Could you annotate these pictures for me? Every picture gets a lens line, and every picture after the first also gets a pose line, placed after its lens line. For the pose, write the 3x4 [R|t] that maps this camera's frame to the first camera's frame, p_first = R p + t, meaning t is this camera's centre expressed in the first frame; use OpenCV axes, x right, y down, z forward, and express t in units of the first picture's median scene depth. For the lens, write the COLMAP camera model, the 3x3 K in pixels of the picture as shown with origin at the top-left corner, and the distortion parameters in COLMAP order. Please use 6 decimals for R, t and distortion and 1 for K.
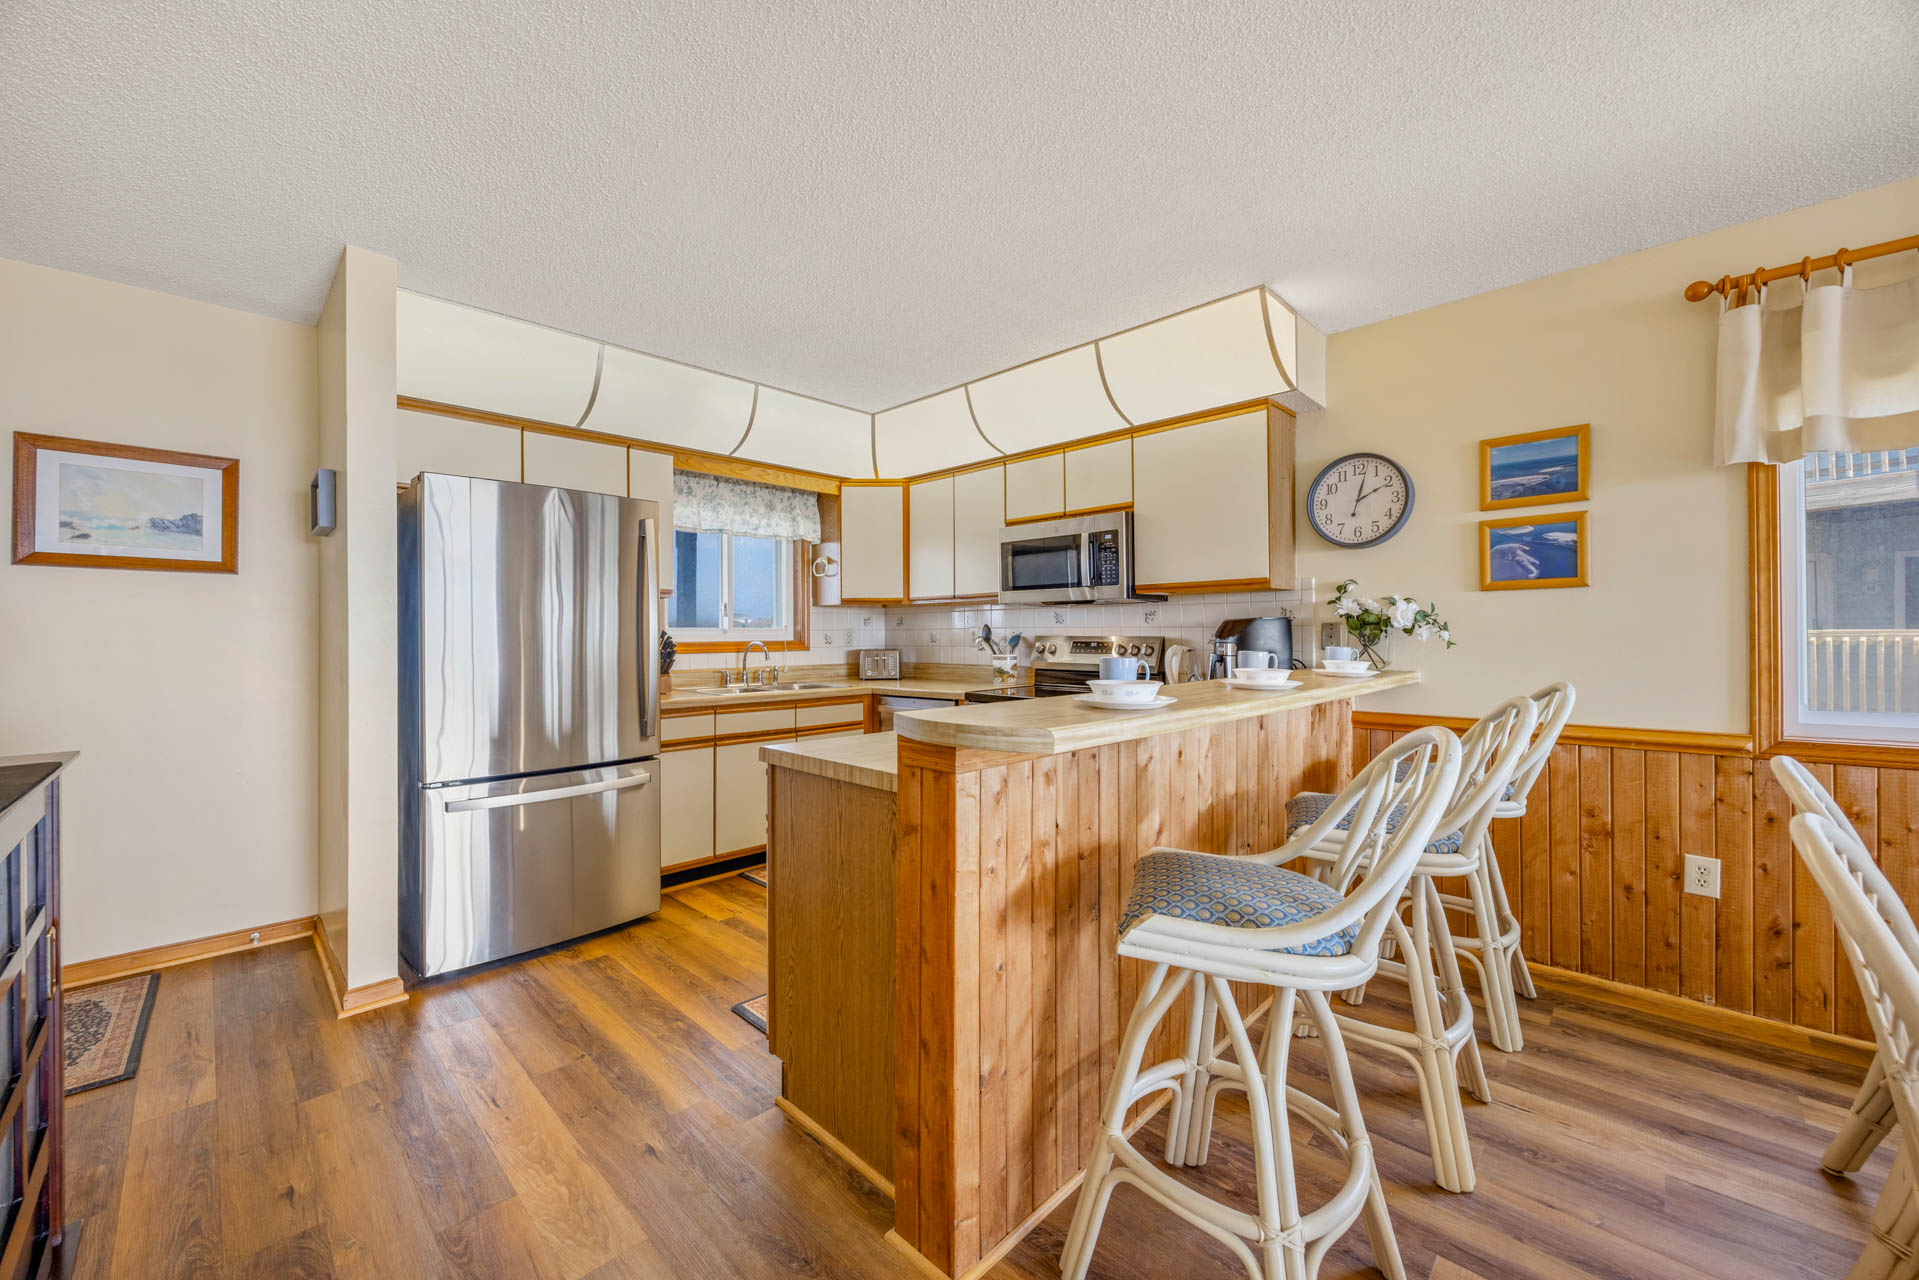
lens RADIAL K [[732.7, 0, 952.3], [0, 732.7, 632.5], [0, 0, 1]] dist [-0.002228, -0.000361]
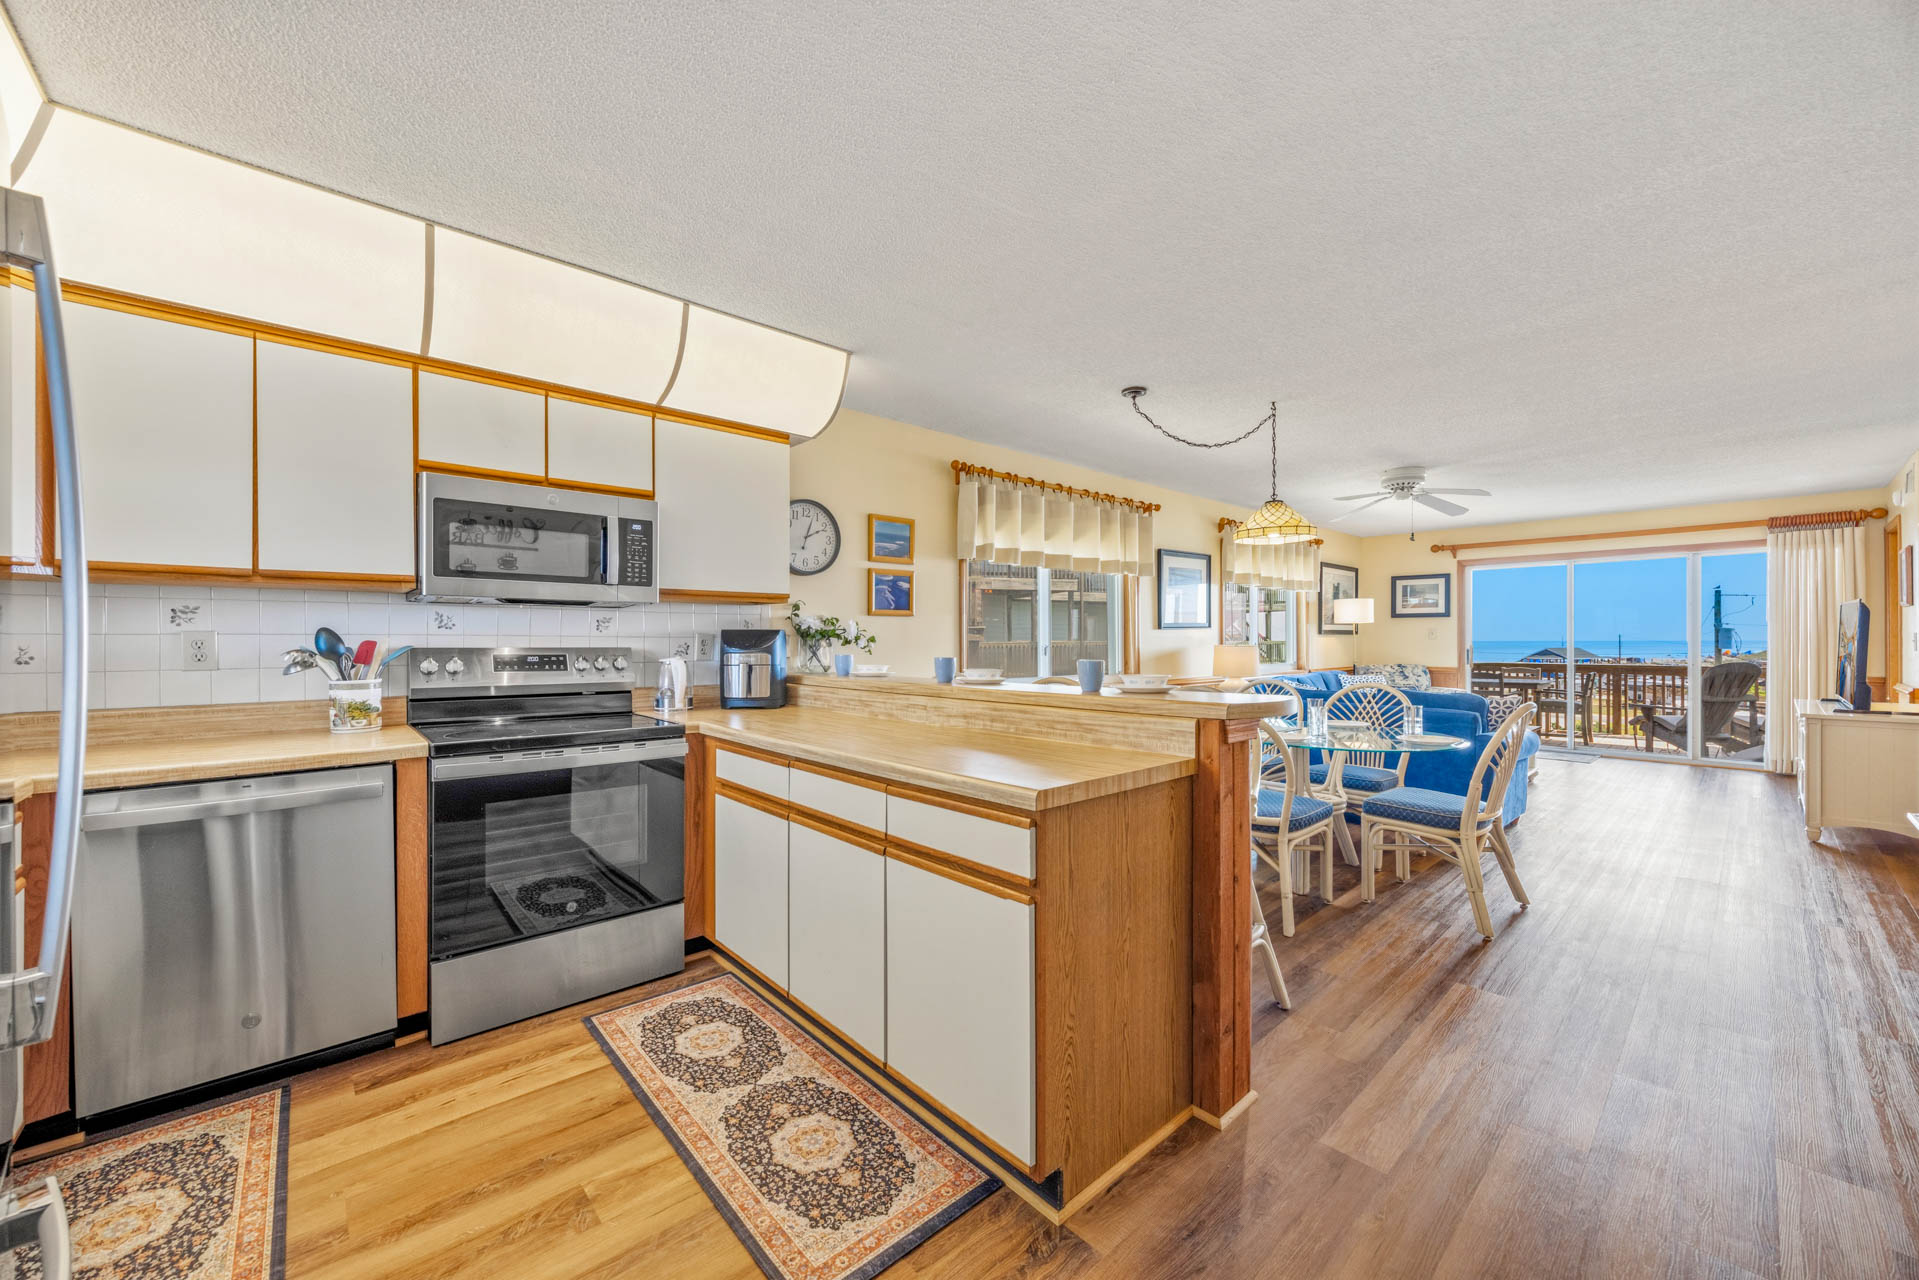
lens RADIAL K [[722.8, 0, 955.0], [0, 722.8, 644.2], [0, 0, 1]] dist [-0.002191, -0.000300]
pose [[0.065199, 0.001780, 0.997871, -0.757709], [-0.001068, 0.999998, -0.001714, 0.003627], [-0.997872, -0.000954, 0.065201, 0.773818]]
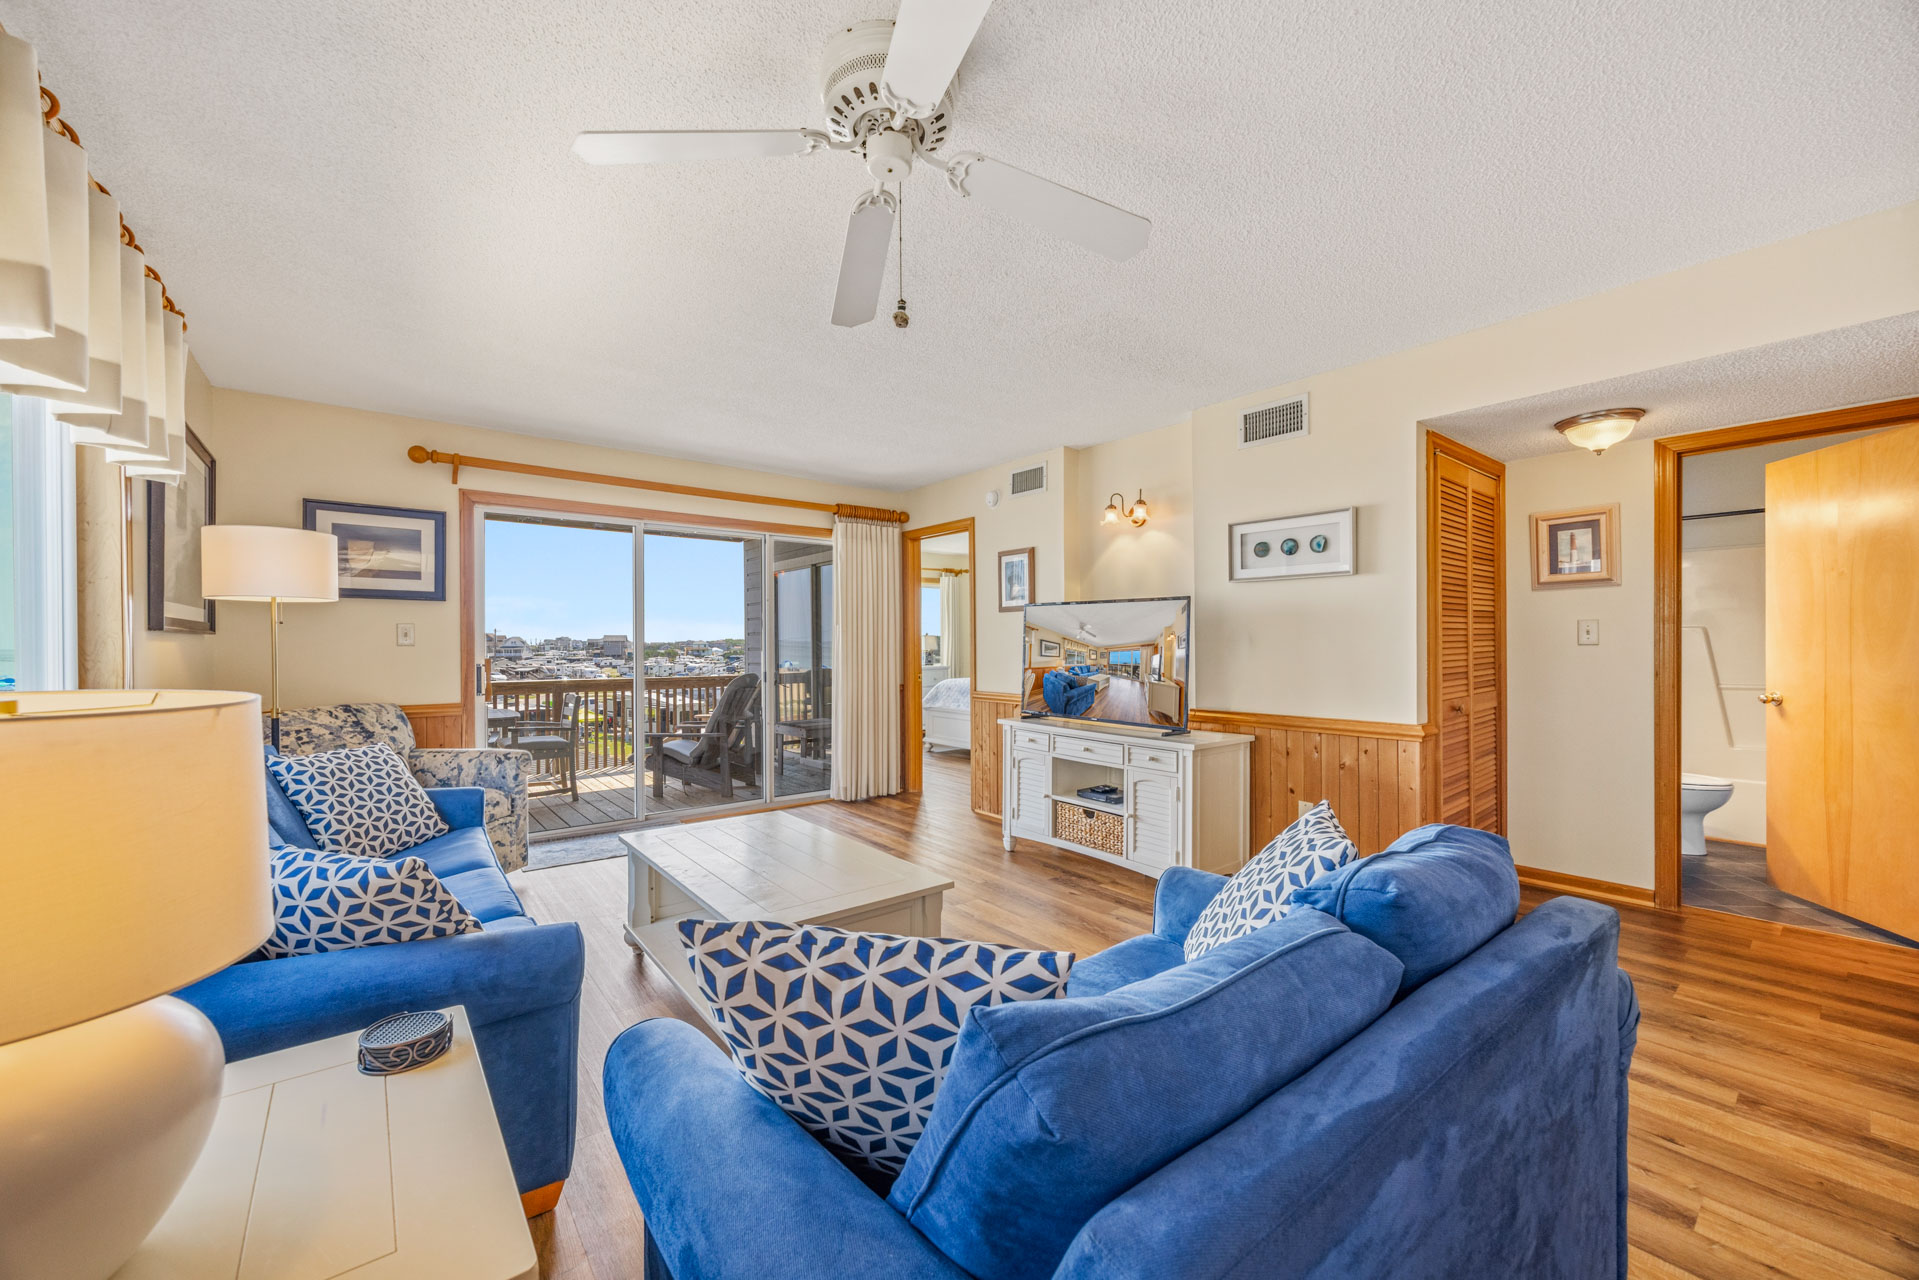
lens RADIAL K [[732.1, 0, 952.8], [0, 732.1, 645.1], [0, 0, 1]] dist [-0.000711, -0.000062]
pose [[-0.991427, 0.010152, 0.130264, 1.293547], [0.009892, 0.999948, -0.002637, -0.014404], [-0.130284, -0.001326, -0.991476, 0.224039]]
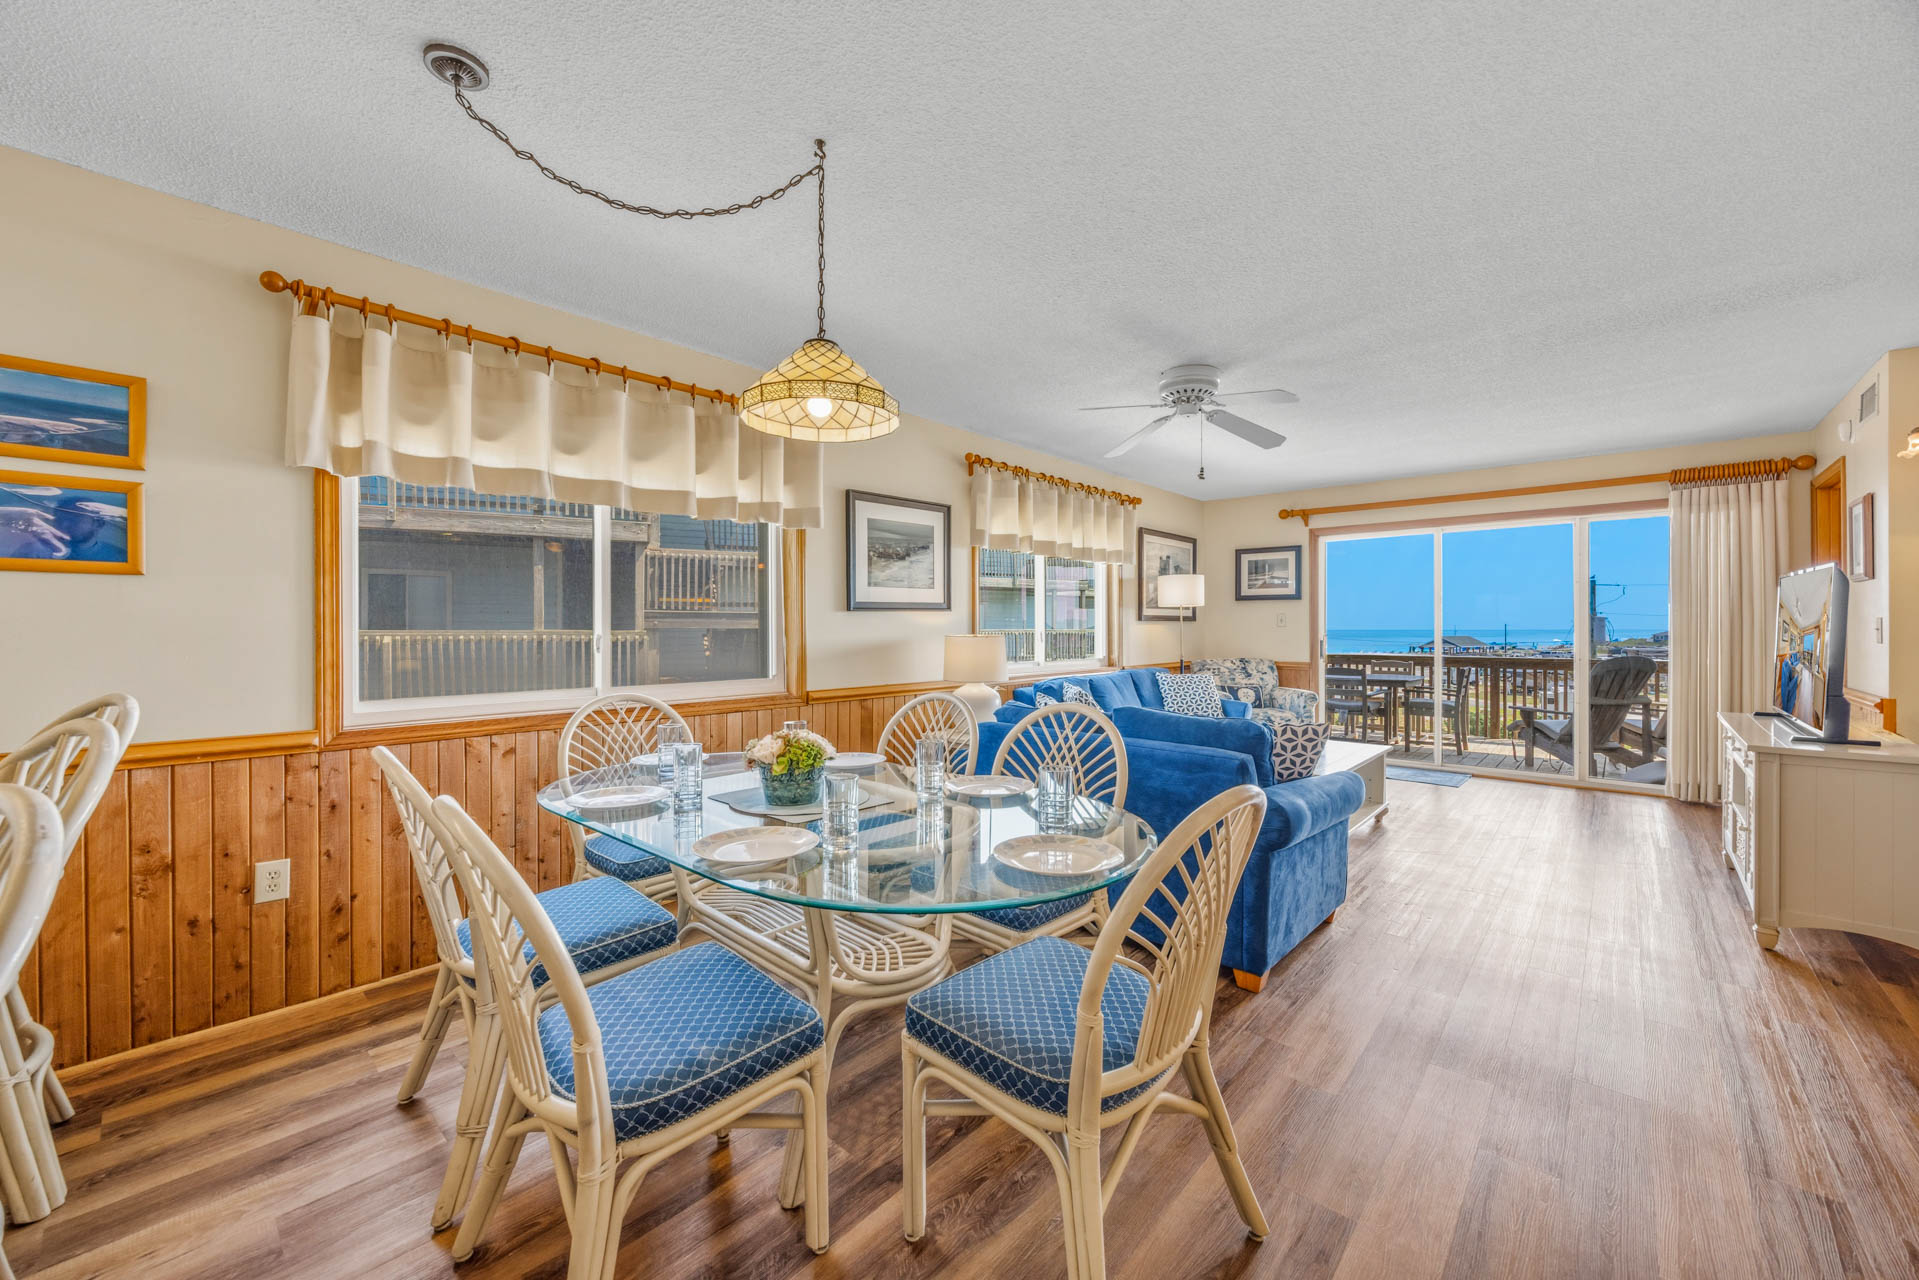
lens RADIAL K [[732.7, 0, 952.3], [0, 732.7, 632.5], [0, 0, 1]] dist [-0.002228, -0.000361]
pose [[-0.030972, 0.002676, 0.999517, 0.017573], [-0.001941, 0.999994, -0.002737, 0.001847], [-0.999518, -0.002024, -0.030967, 0.109496]]
